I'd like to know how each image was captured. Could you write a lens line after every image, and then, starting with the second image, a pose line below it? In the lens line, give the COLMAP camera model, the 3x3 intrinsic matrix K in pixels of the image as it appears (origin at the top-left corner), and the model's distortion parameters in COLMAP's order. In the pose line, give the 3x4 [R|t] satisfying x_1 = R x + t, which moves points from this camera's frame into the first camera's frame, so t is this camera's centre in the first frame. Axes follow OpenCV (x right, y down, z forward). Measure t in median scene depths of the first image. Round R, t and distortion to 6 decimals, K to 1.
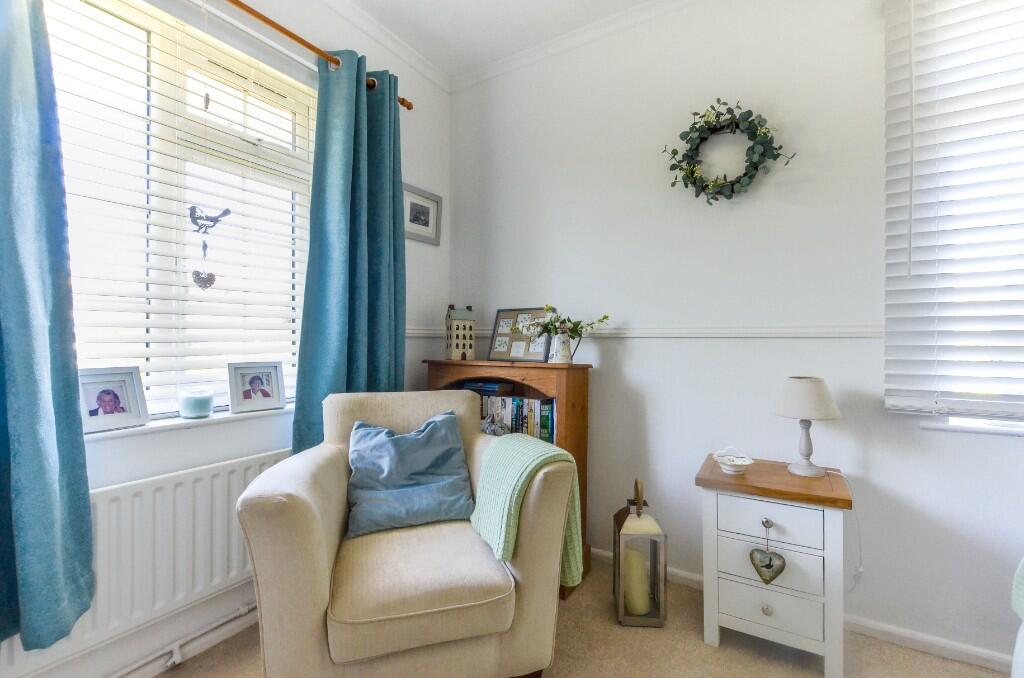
lens RADIAL K [[460.5, 0, 508.5], [0, 460.5, 341.2], [0, 0, 1]] dist [0.022589, -0.013219]
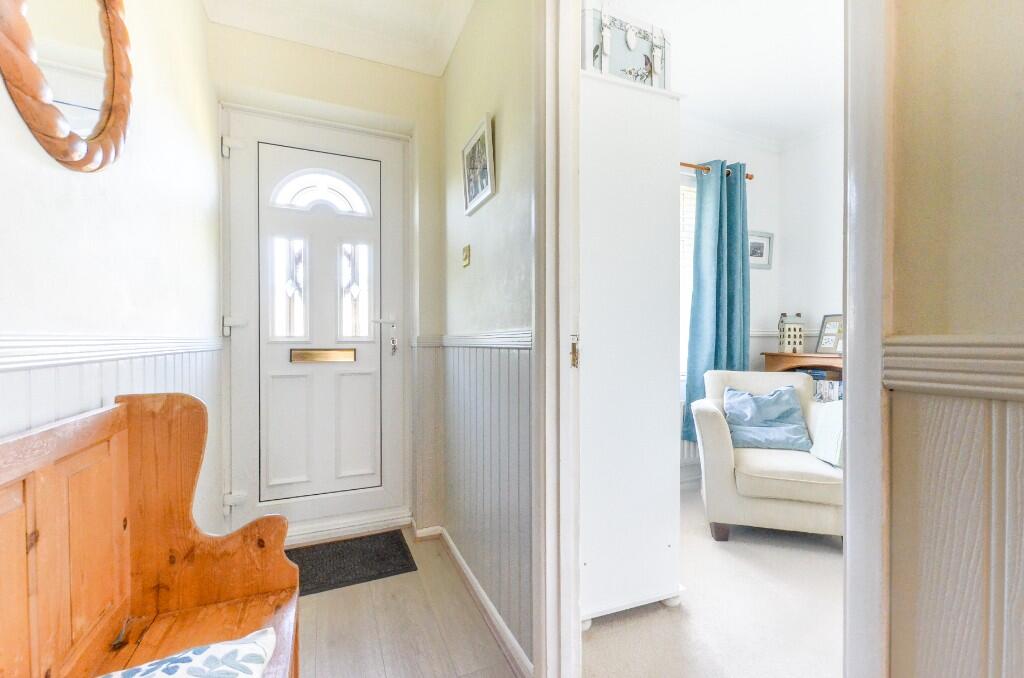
lens RADIAL K [[460.5, 0, 508.5], [0, 460.5, 341.2], [0, 0, 1]] dist [0.022589, -0.013219]
pose [[0.833480, -0.000037, -0.552549, -0.048701], [-0.000203, 1.000000, -0.000372, 0.006555], [0.552549, 0.000422, 0.833480, -0.678890]]
